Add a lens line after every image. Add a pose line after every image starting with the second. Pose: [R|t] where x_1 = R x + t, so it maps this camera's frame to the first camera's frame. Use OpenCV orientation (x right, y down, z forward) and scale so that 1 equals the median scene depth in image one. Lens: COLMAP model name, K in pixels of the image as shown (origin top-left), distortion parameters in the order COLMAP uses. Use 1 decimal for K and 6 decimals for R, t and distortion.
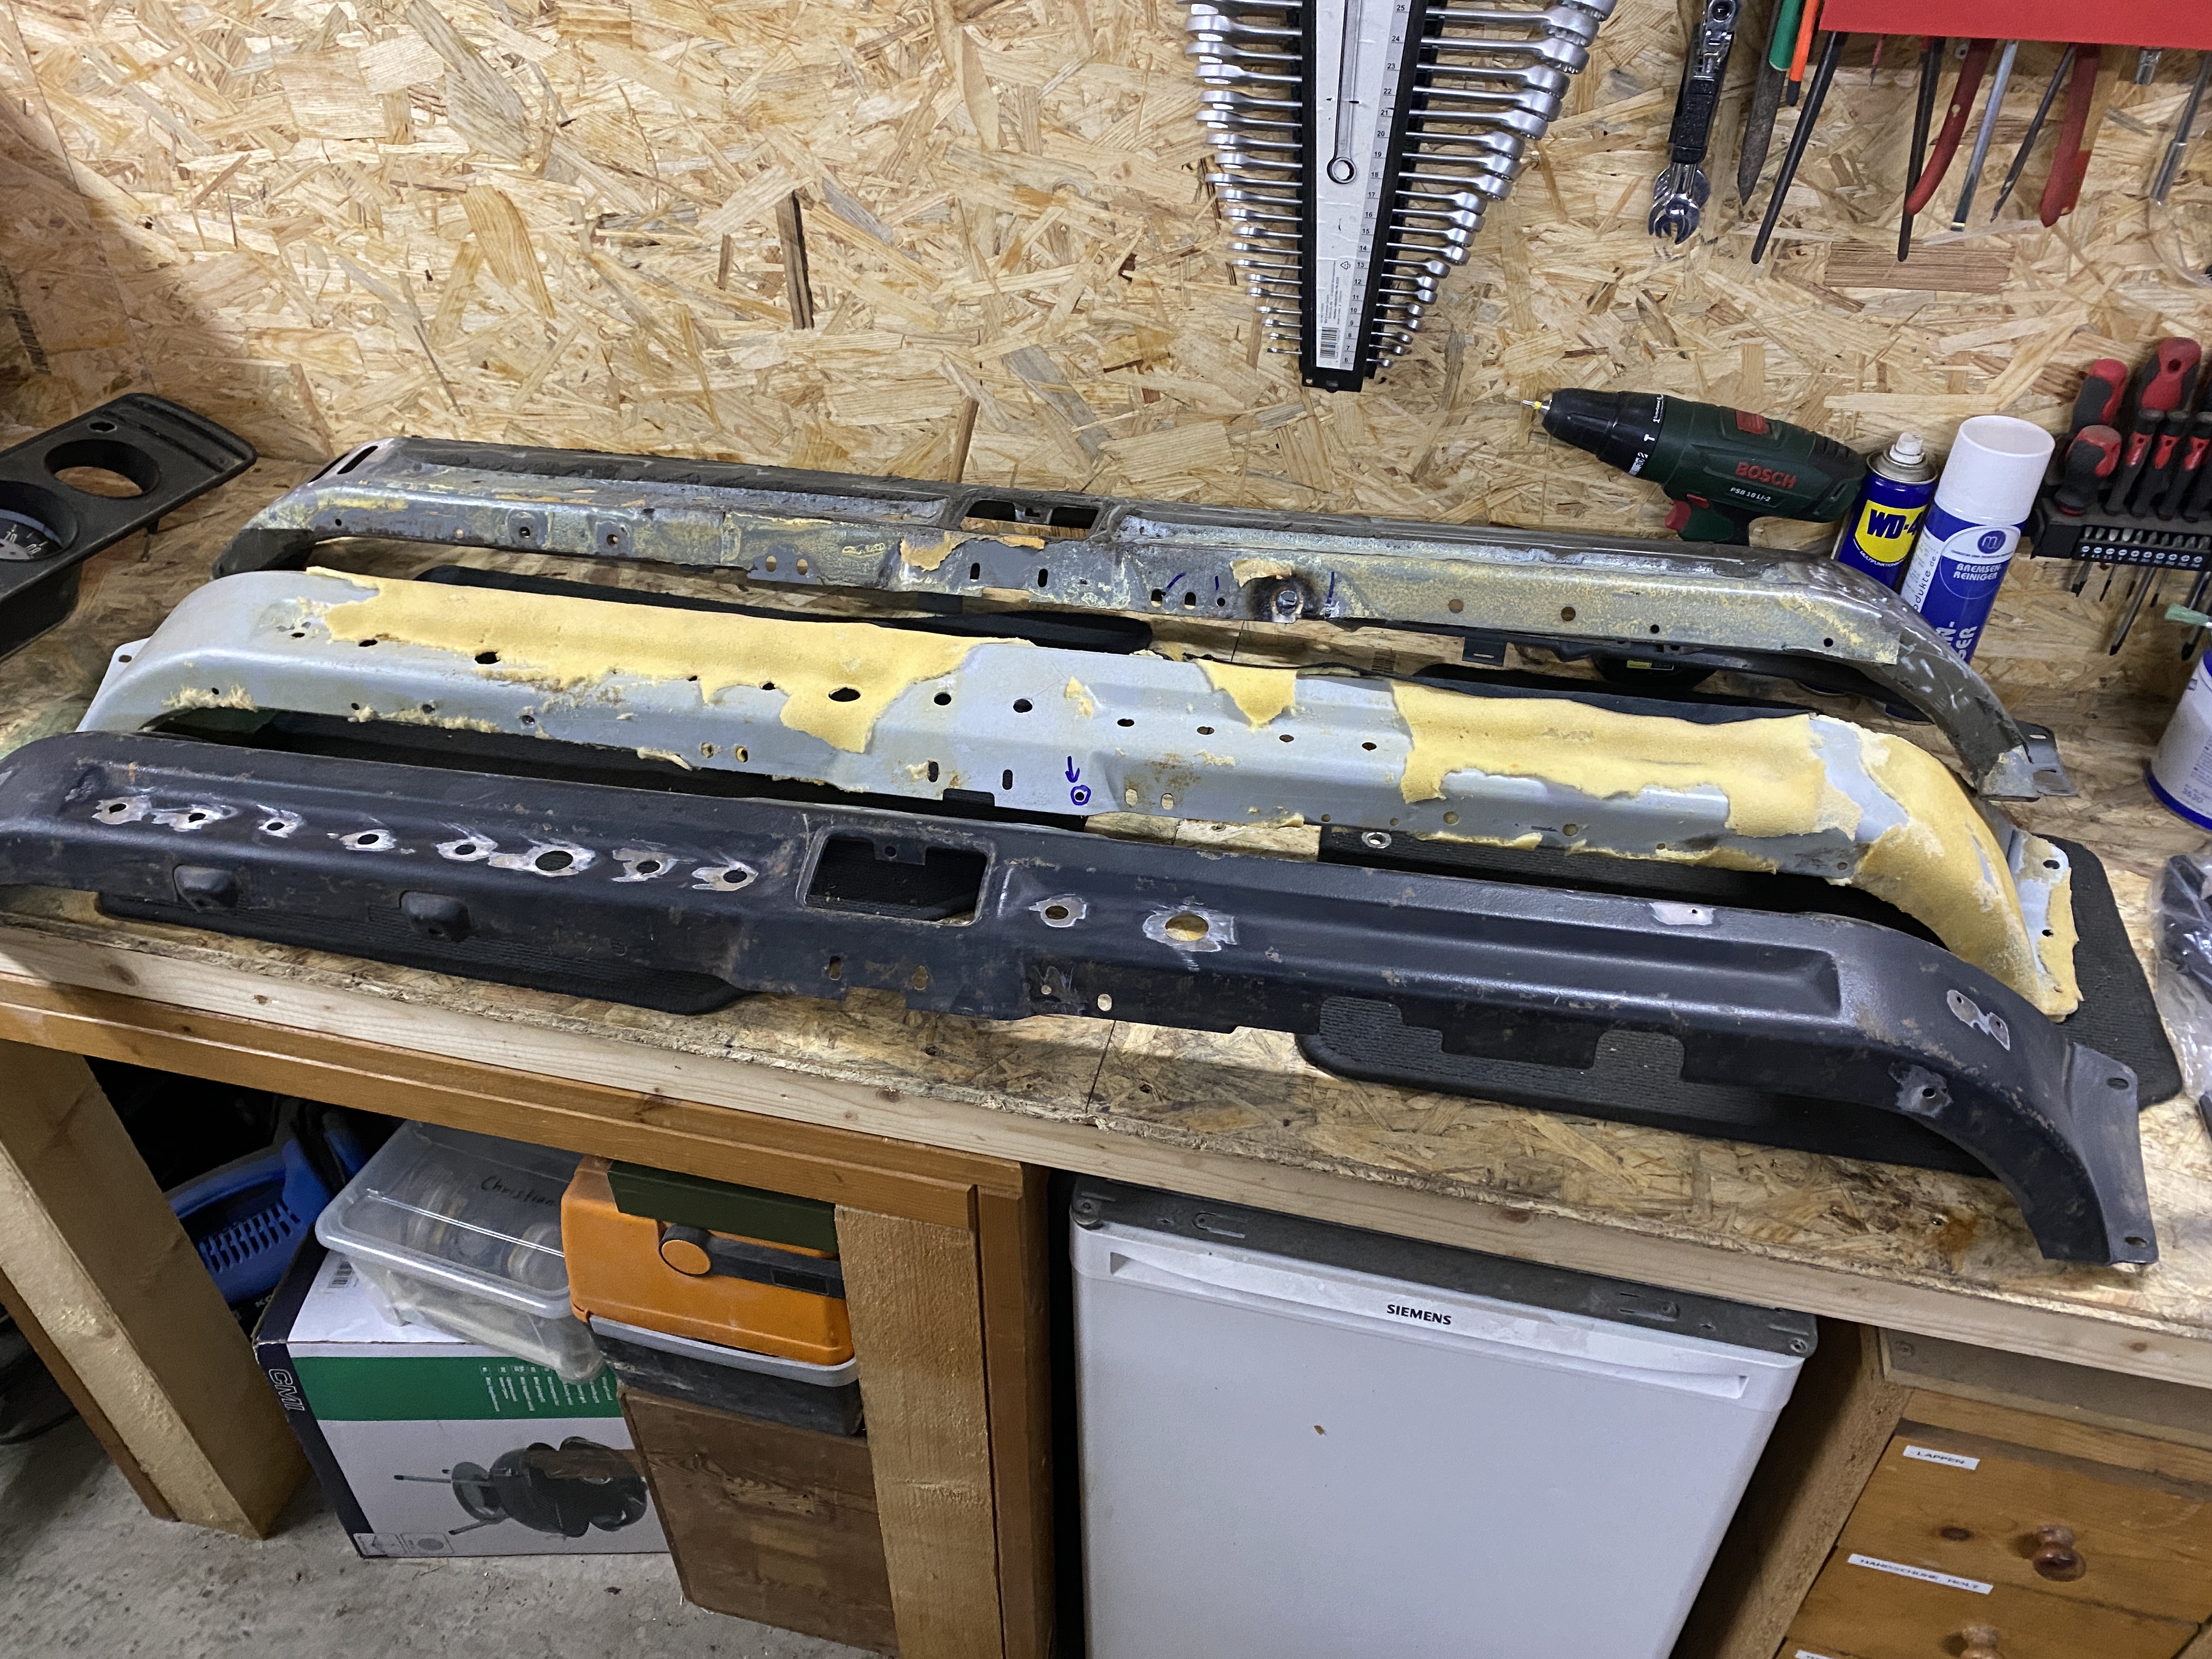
lens RADIAL K [[1745.6, 0, 1048.6], [0, 1745.6, 809.0], [0, 0, 1]] dist [0.010348, -0.012926]
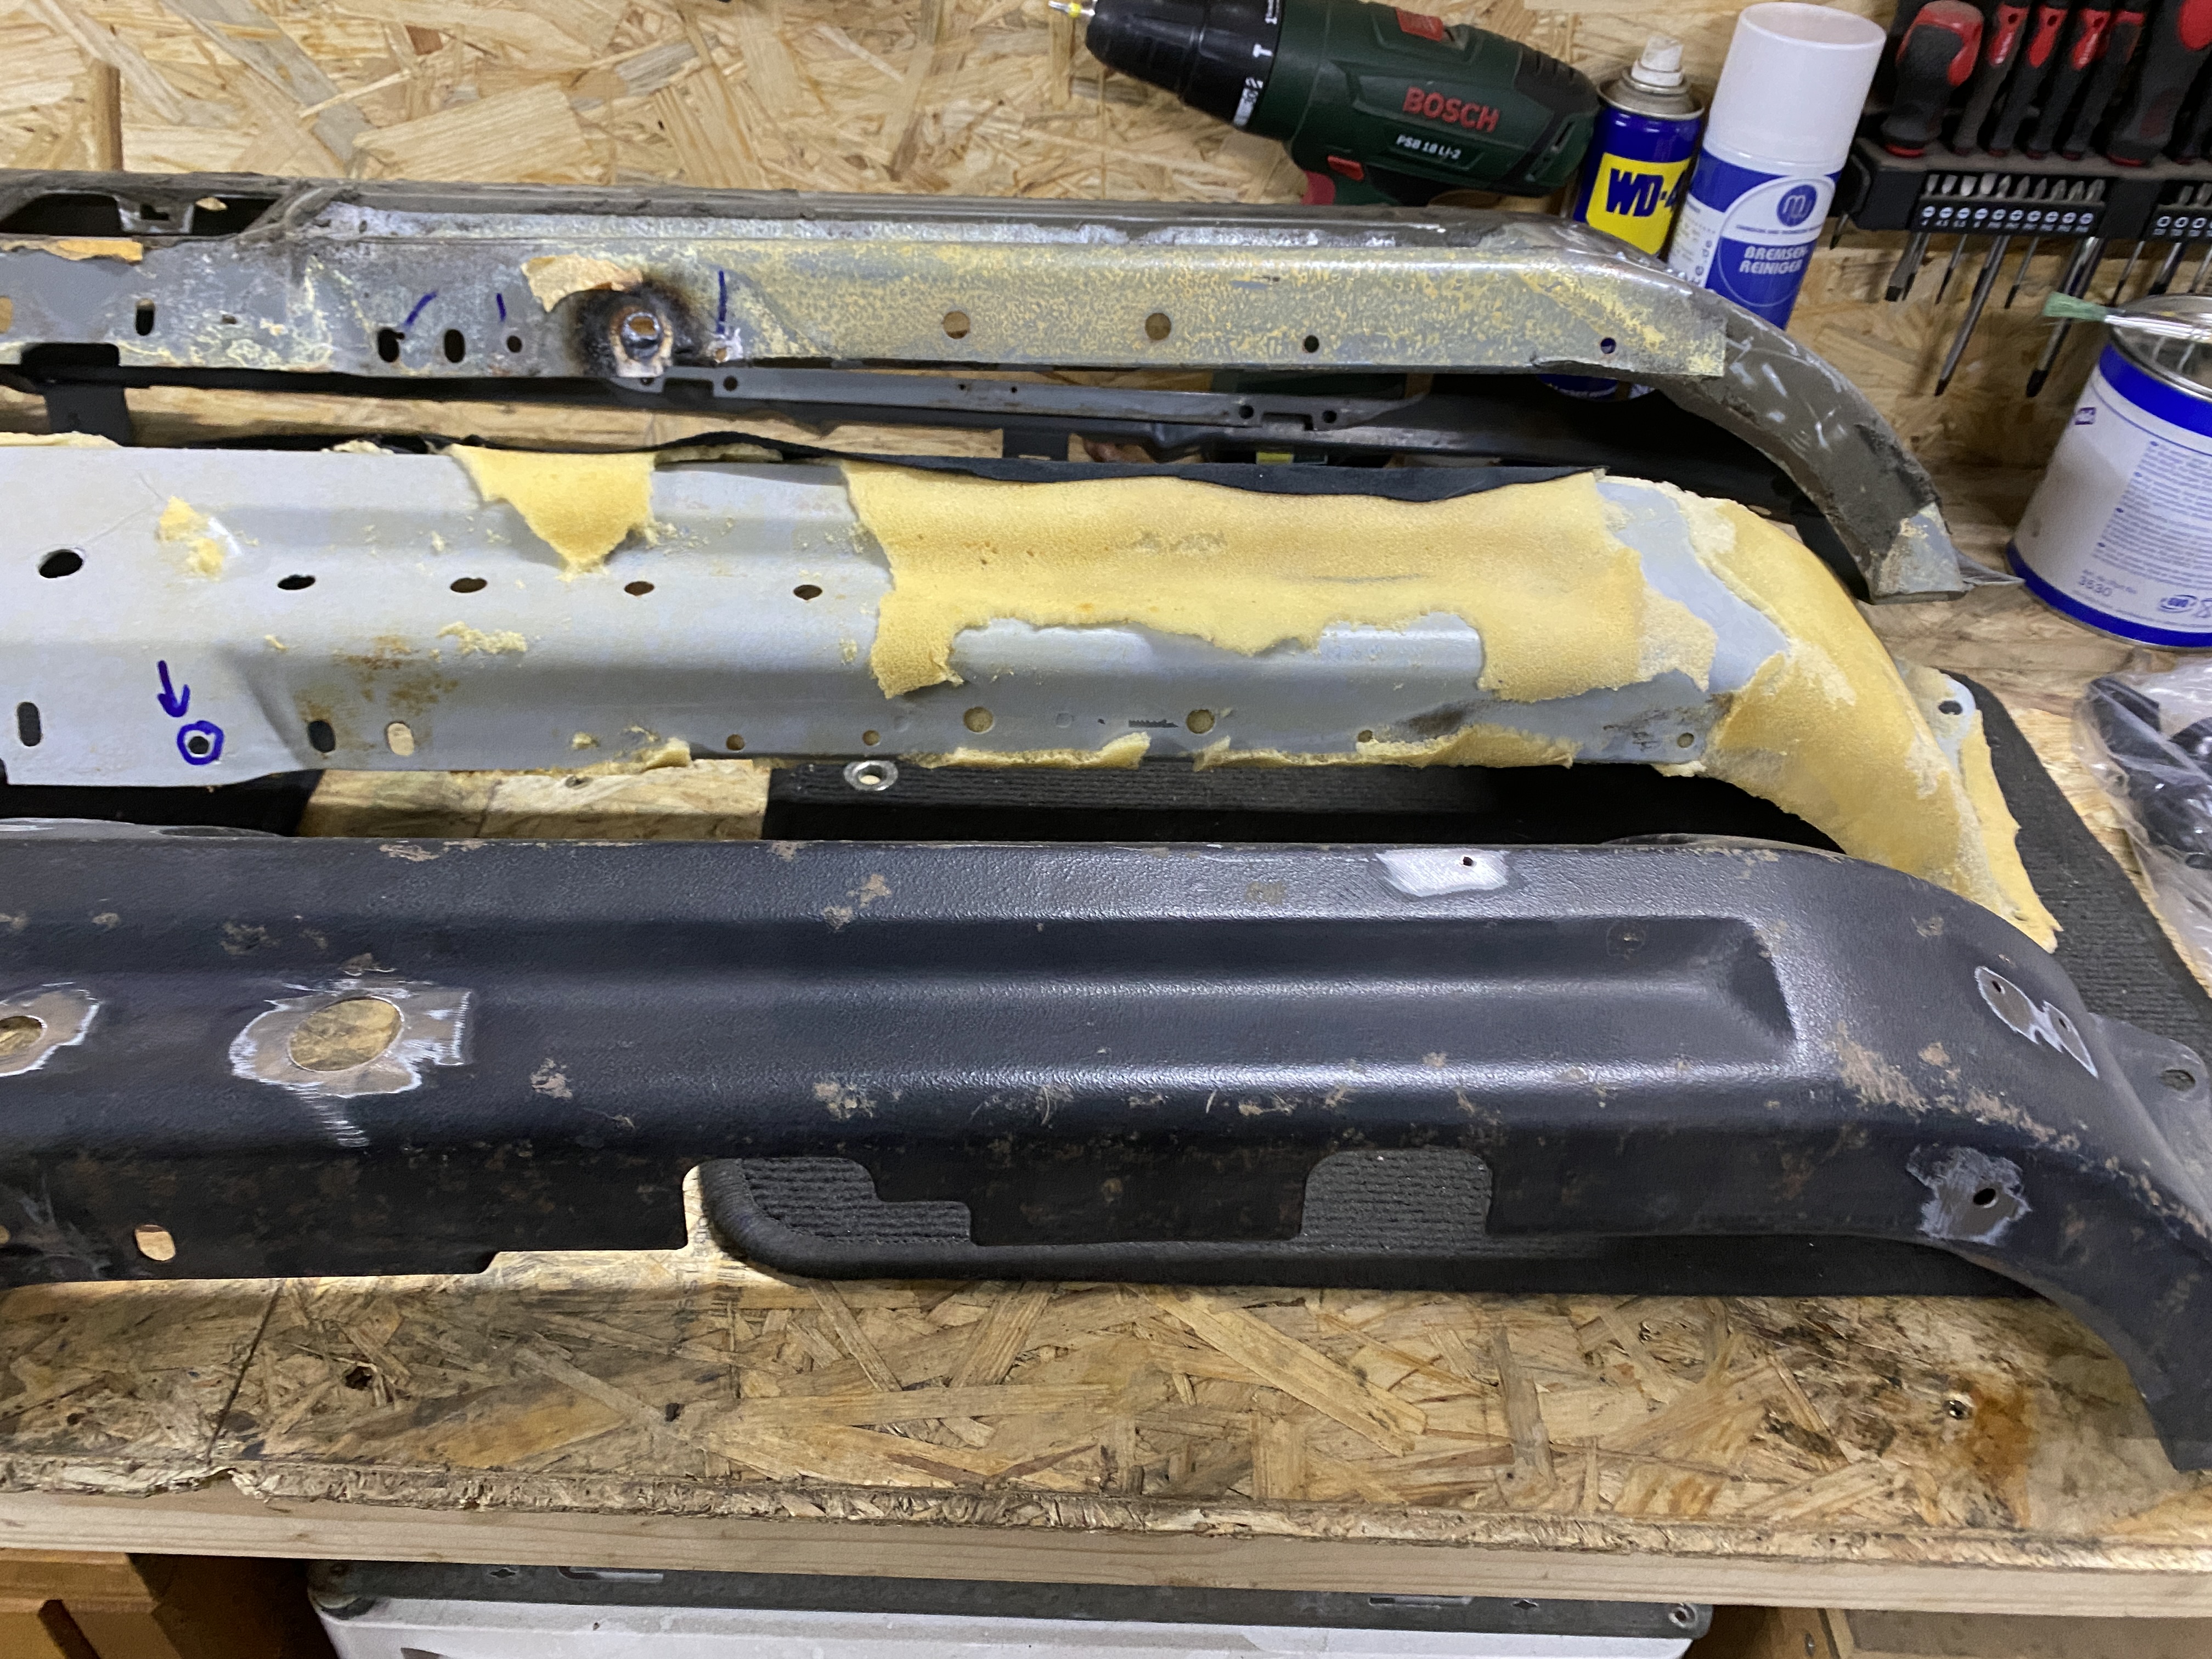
lens RADIAL K [[1745.6, 0, 1085.6], [0, 1745.6, 817.9], [0, 0, 1]] dist [0.010348, -0.012926]
pose [[0.968404, -0.104154, 0.226597, 0.129095], [0.095889, 0.994272, 0.047214, 0.011371], [-0.230216, -0.023994, 0.972844, 0.447315]]
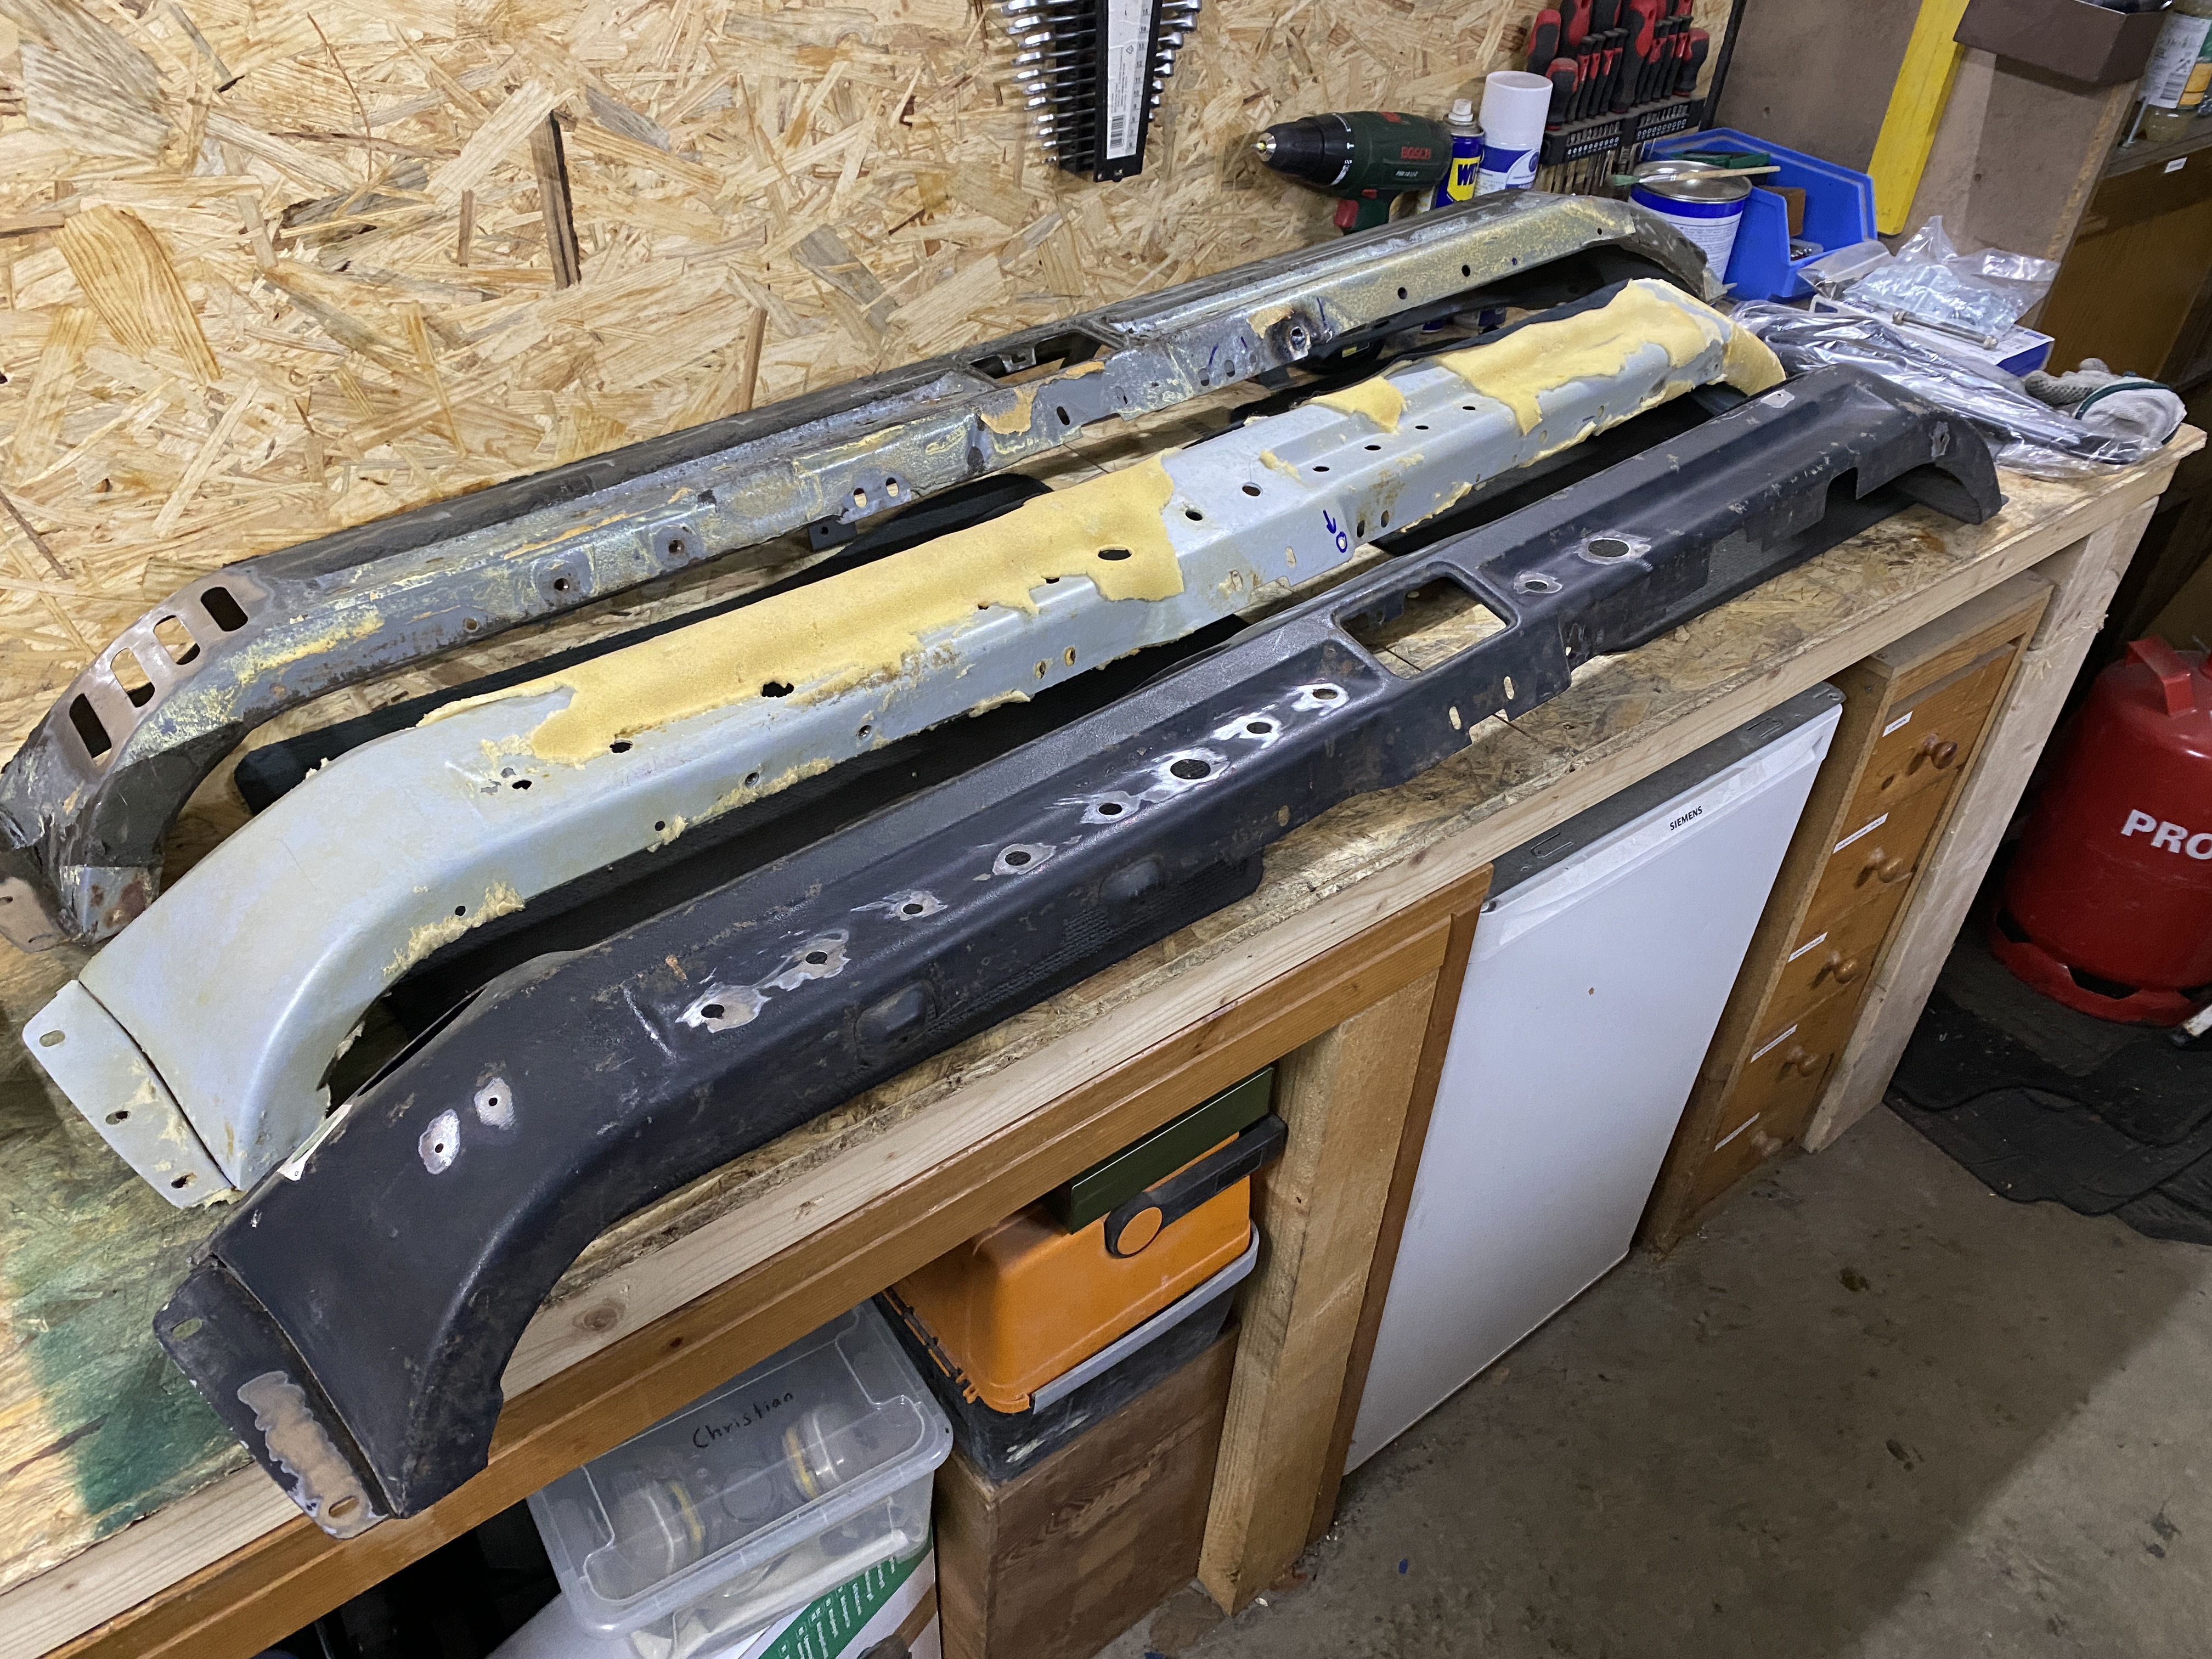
lens RADIAL K [[1745.6, 0, 1095.6], [0, 1745.6, 823.5], [0, 0, 1]] dist [0.010348, -0.012926]
pose [[0.604776, -0.455113, 0.653543, -0.767851], [0.453510, 0.871382, 0.187142, -0.114310], [-0.654656, 0.183209, 0.733389, 0.334312]]
